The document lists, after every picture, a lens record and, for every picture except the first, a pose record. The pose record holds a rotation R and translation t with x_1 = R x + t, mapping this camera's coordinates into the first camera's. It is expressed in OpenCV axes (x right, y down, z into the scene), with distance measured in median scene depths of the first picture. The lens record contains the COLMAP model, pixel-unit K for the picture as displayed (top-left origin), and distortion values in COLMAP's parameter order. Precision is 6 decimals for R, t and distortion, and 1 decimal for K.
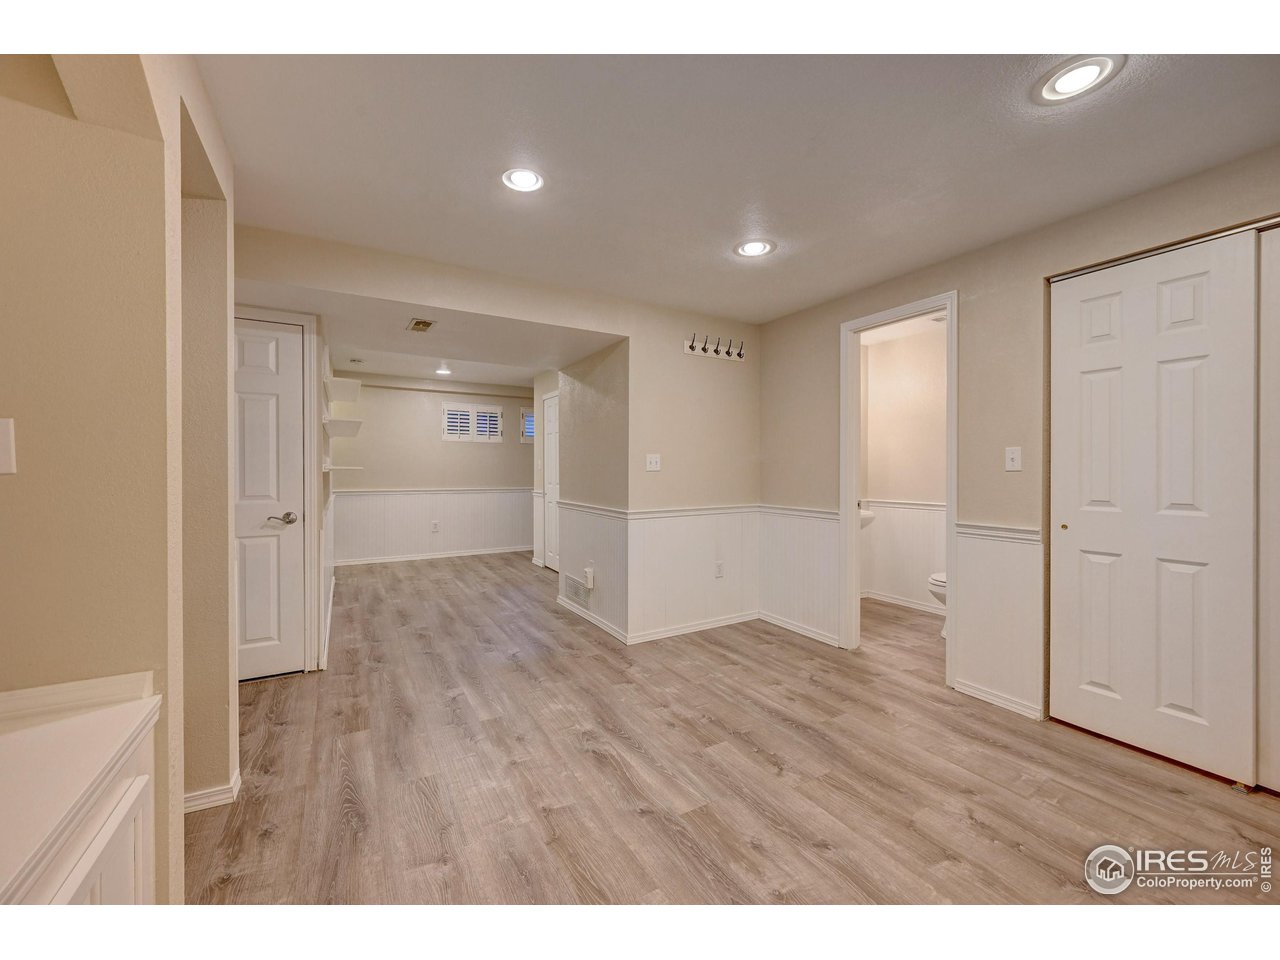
lens RADIAL K [[520.2, 0, 640.8], [0, 520.2, 467.9], [0, 0, 1]] dist [-0.003948, -0.000221]
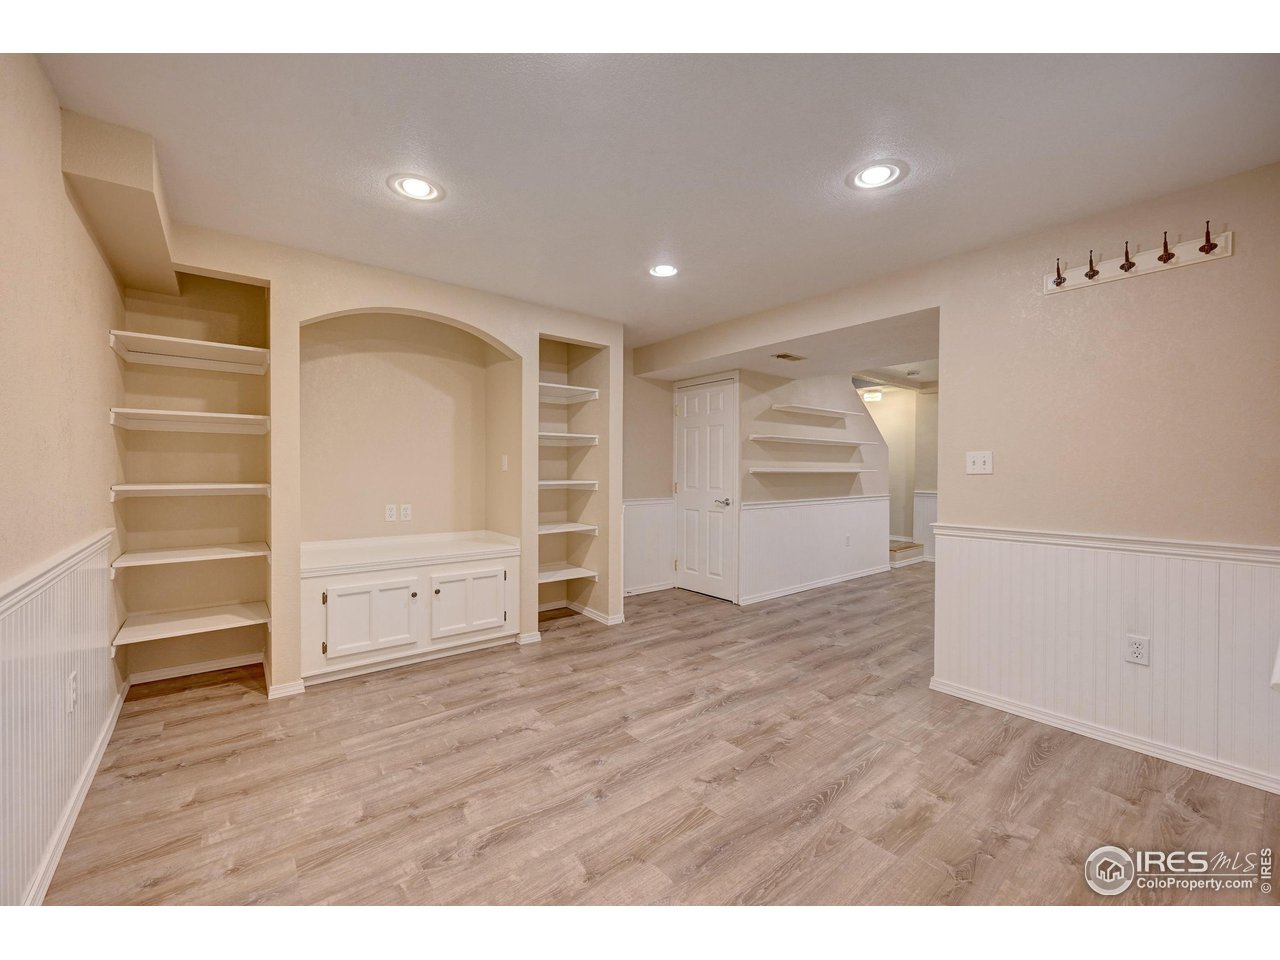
lens RADIAL K [[507.5, 0, 632.1], [0, 507.5, 474.8], [0, 0, 1]] dist [-0.000110, -0.000064]
pose [[0.136746, 0.007634, -0.990577, 0.805726], [-0.001143, 0.999971, 0.007549, 0.002146], [0.990605, 0.000100, 0.136751, 0.499416]]
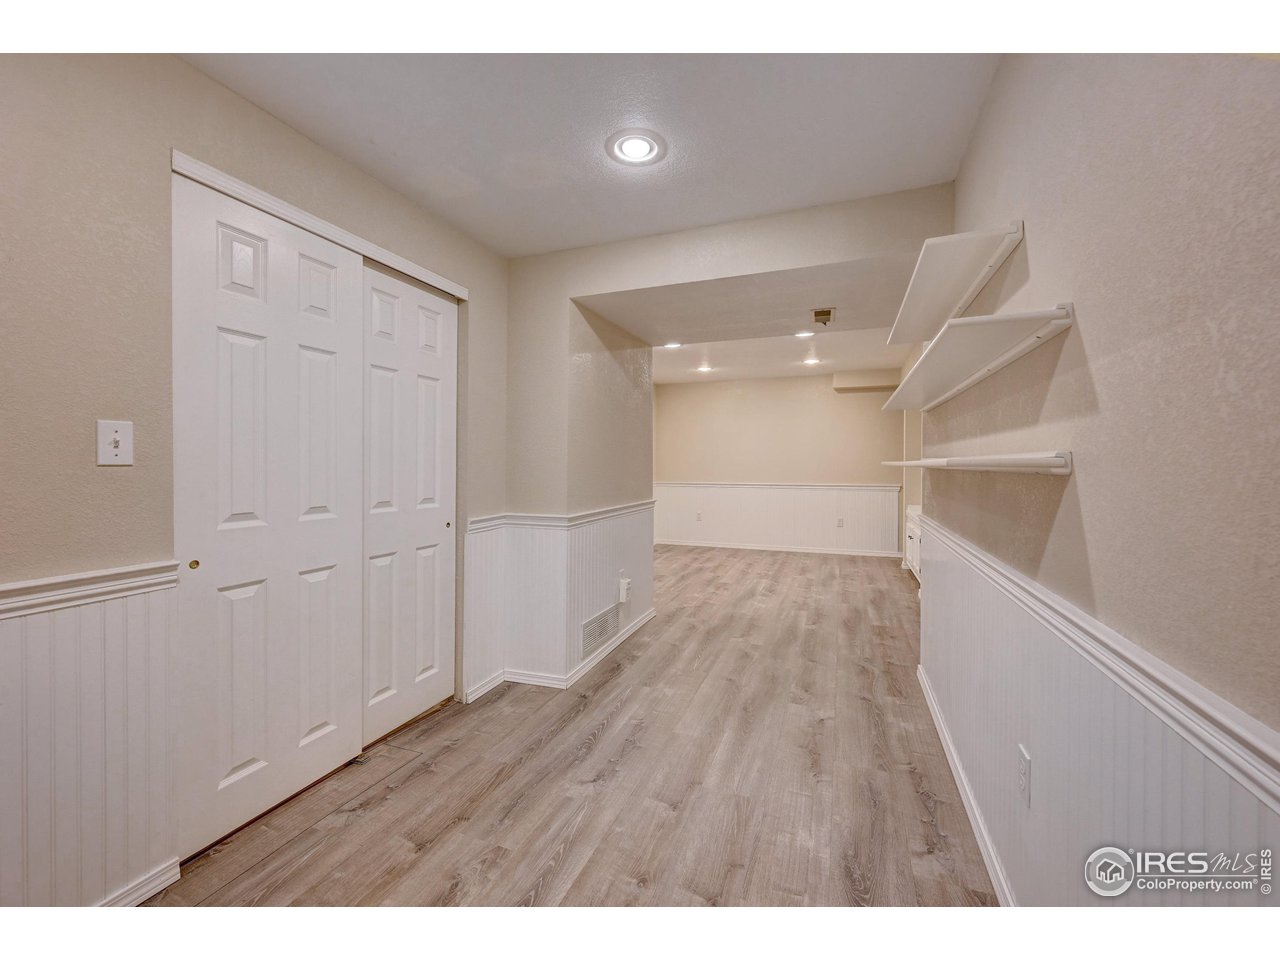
lens RADIAL K [[520.2, 0, 640.8], [0, 520.2, 467.9], [0, 0, 1]] dist [-0.003948, -0.000221]
pose [[-0.633190, -0.012664, 0.773893, -1.040879], [-0.007650, 0.999920, 0.010103, 0.002463], [-0.773959, 0.000477, -0.633236, 2.041064]]
